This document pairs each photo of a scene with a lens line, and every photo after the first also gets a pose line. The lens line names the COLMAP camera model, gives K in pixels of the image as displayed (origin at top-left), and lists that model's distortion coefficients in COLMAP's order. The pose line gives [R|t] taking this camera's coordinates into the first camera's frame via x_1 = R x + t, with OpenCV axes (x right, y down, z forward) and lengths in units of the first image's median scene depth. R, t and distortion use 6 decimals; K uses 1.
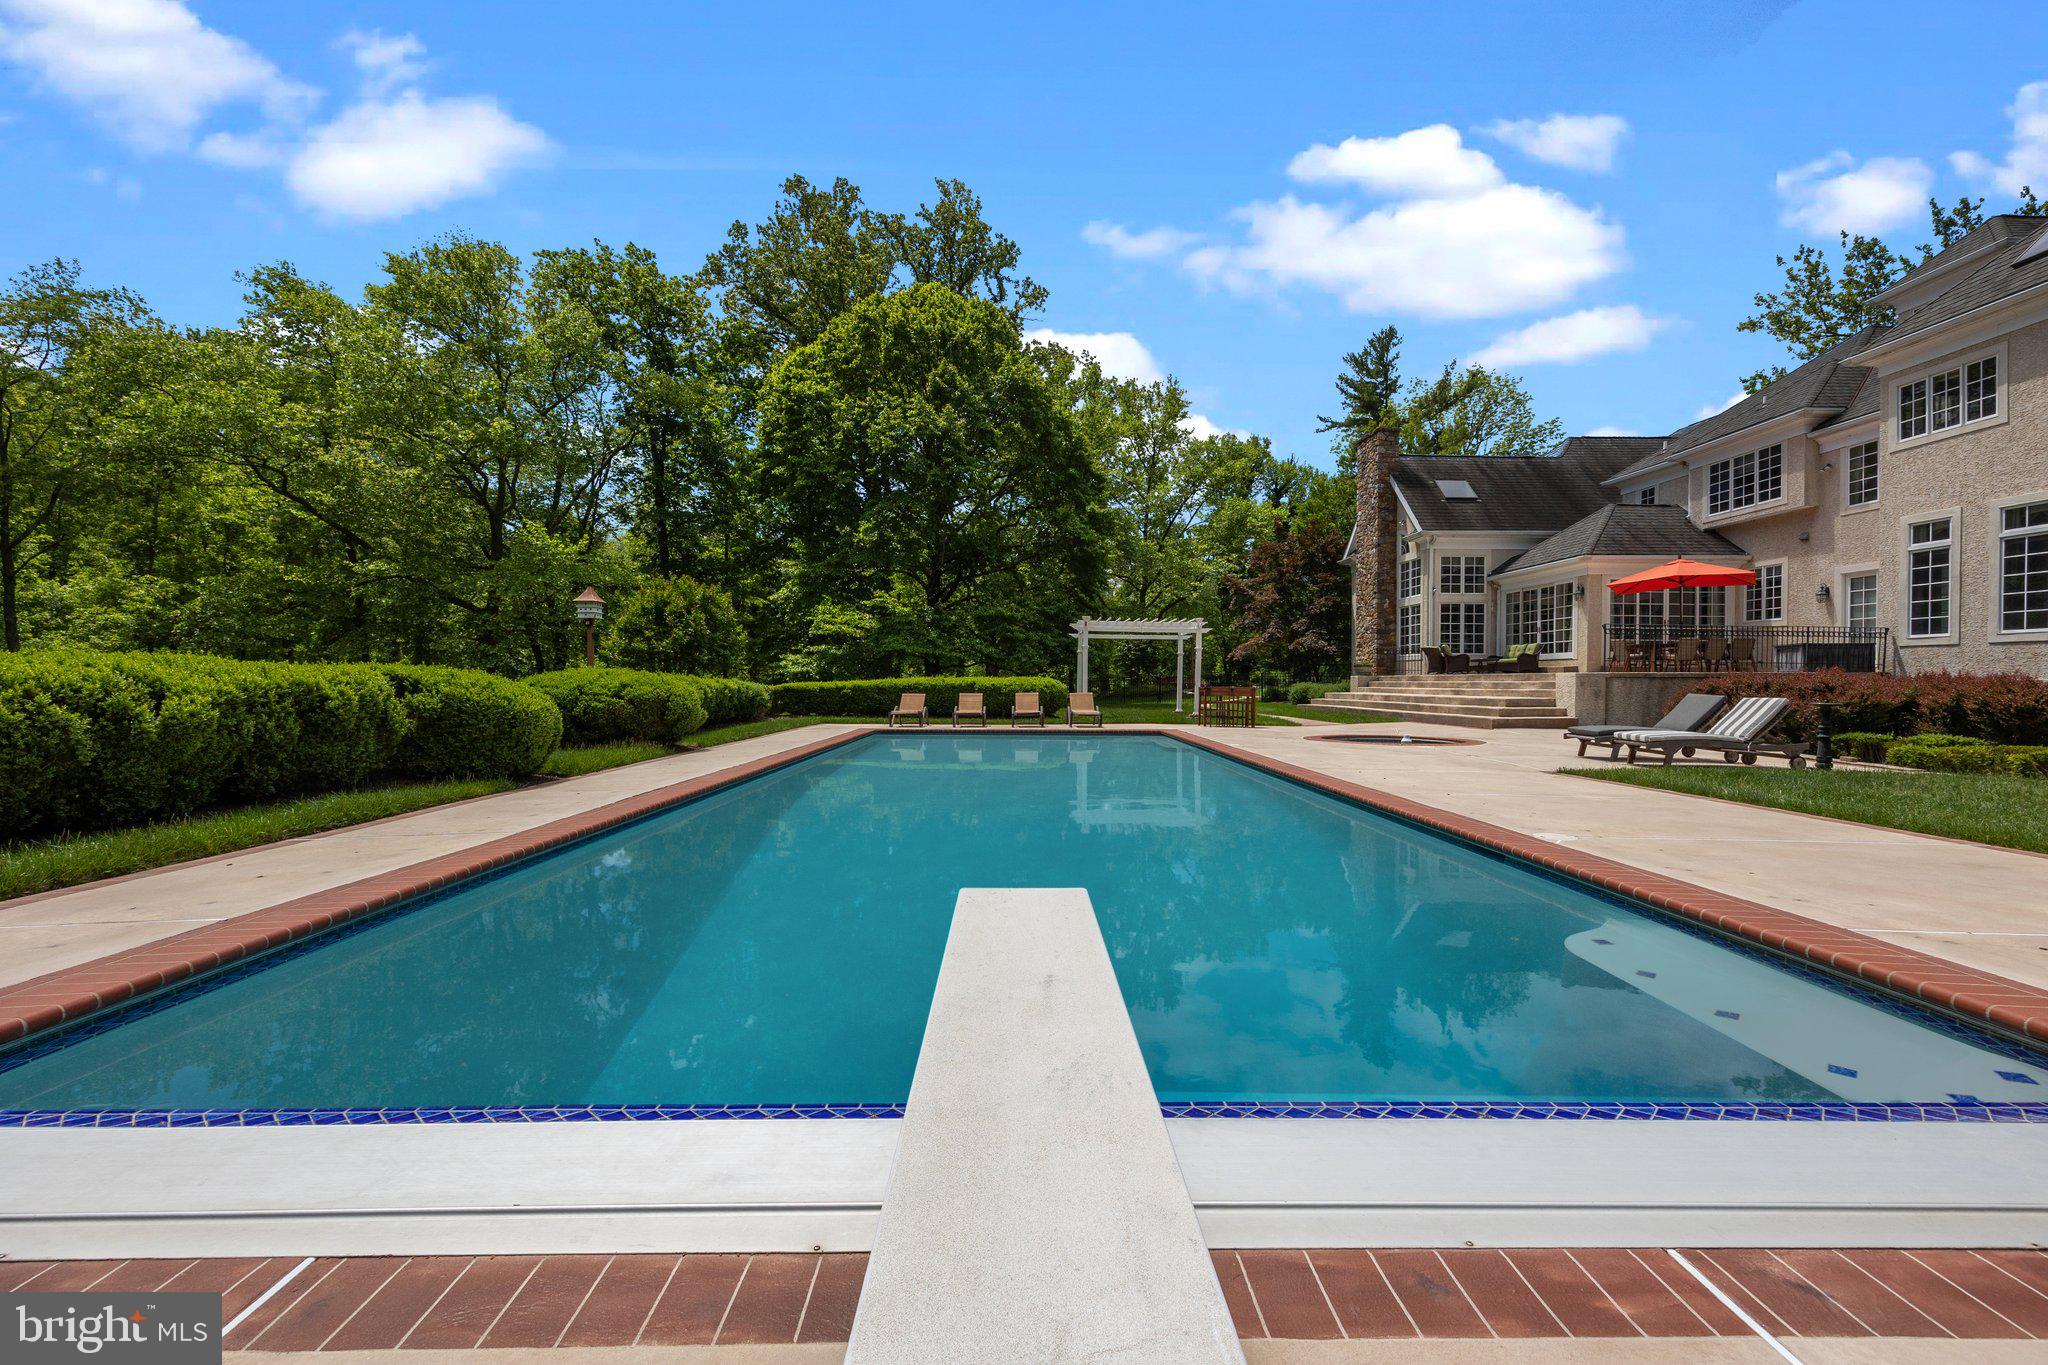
lens RADIAL K [[828.8, 0, 1030.6], [0, 828.8, 682.6], [0, 0, 1]] dist [0.012180, -0.003295]
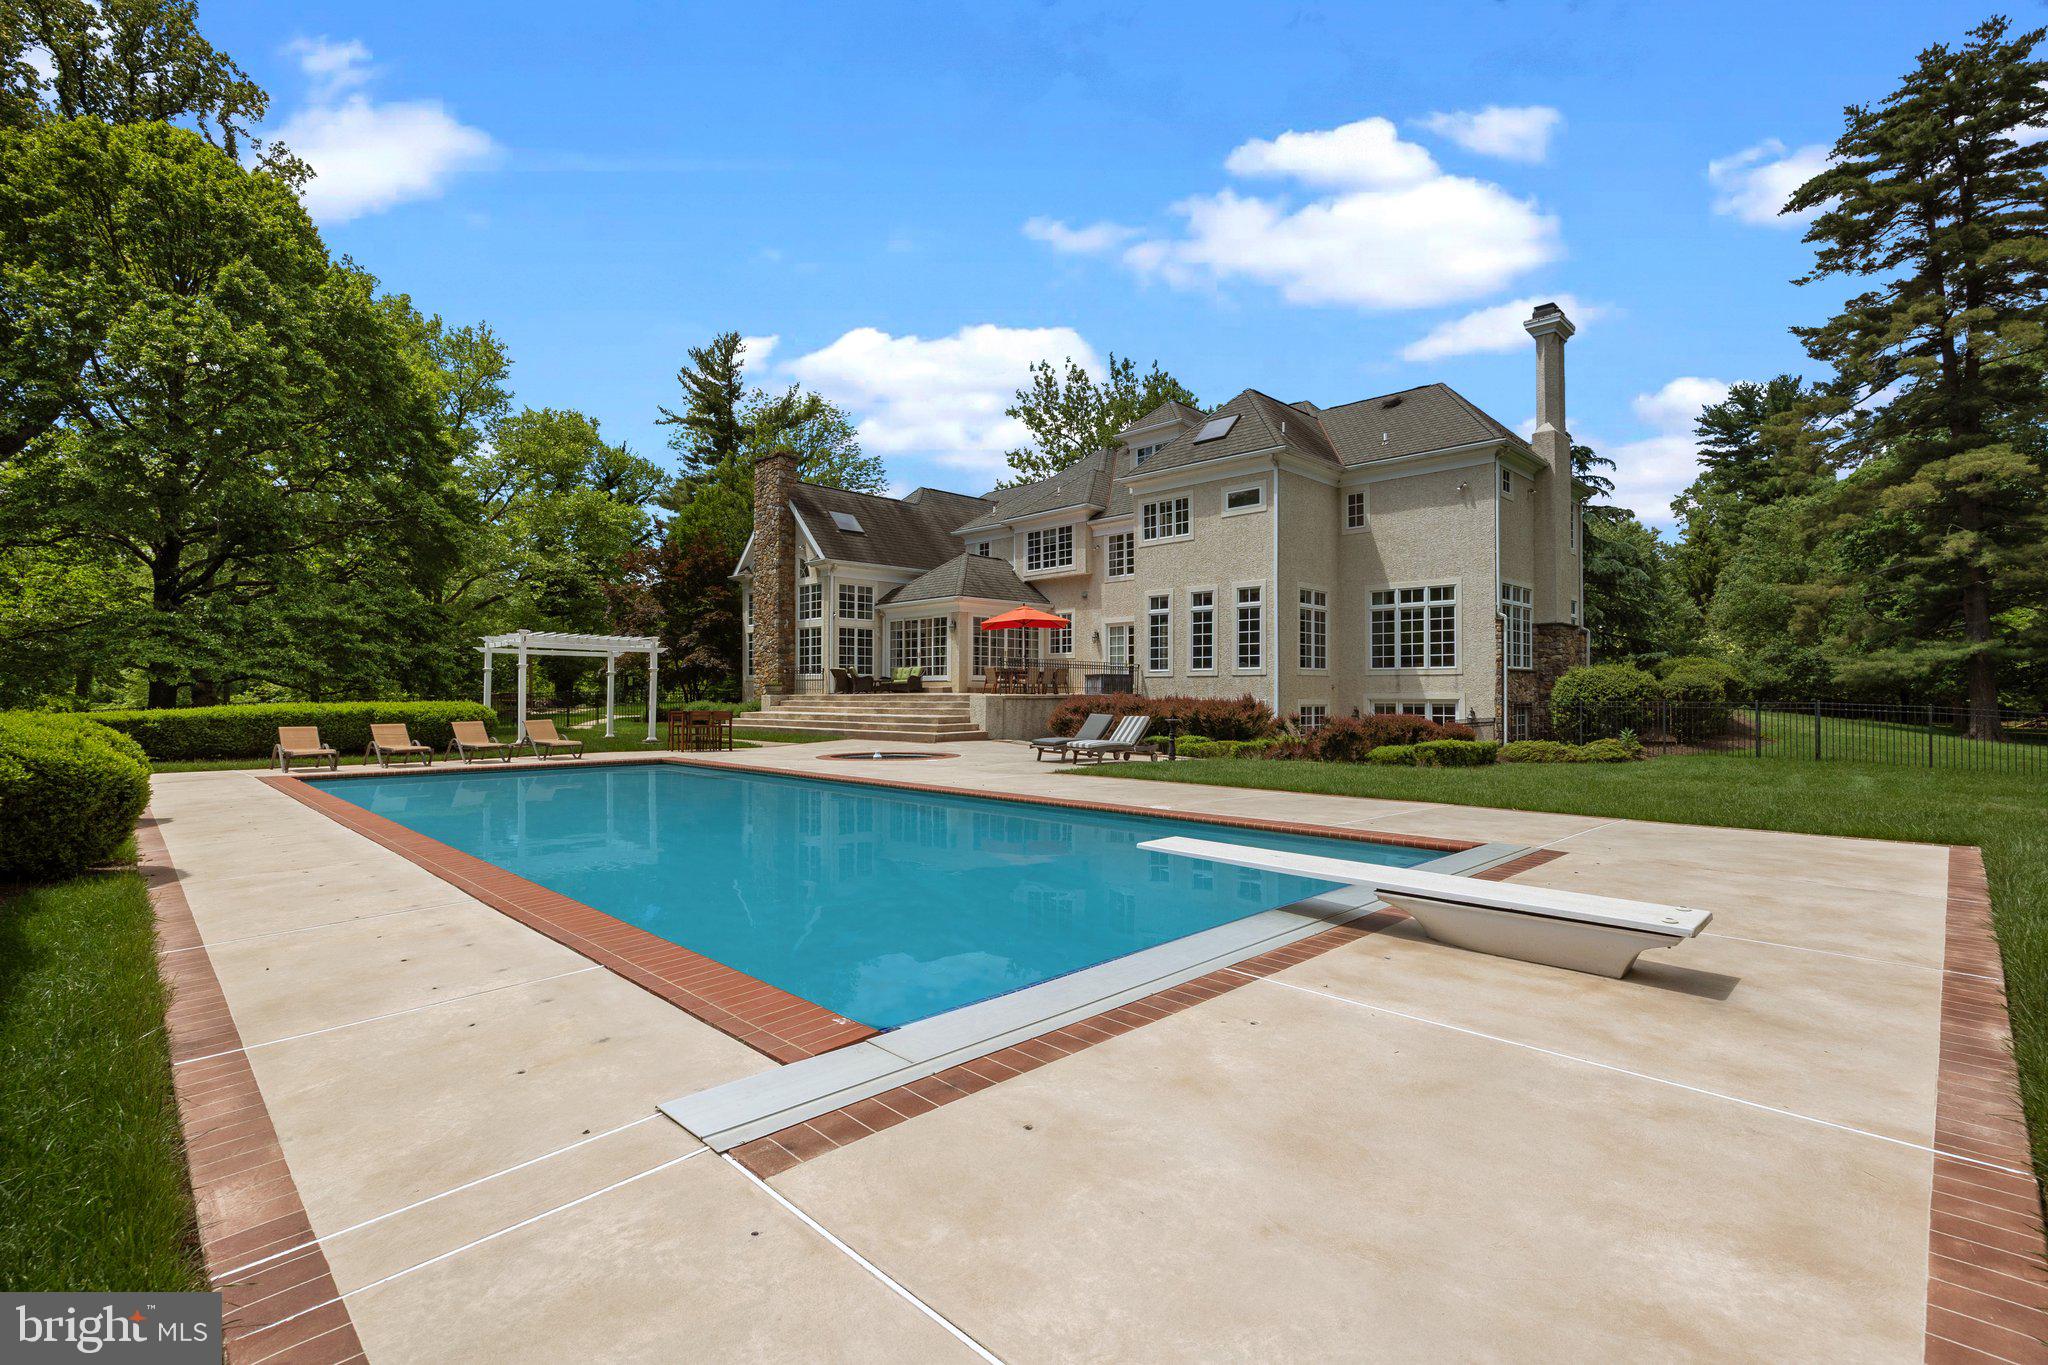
lens RADIAL K [[931.6, 0, 1028.9], [0, 931.6, 693.8], [0, 0, 1]] dist [-0.014586, -0.000191]
pose [[0.716887, -0.004203, 0.697176, -0.187922], [0.004511, 0.999989, 0.001390, -0.010774], [-0.697174, 0.002149, 0.716898, -0.038090]]
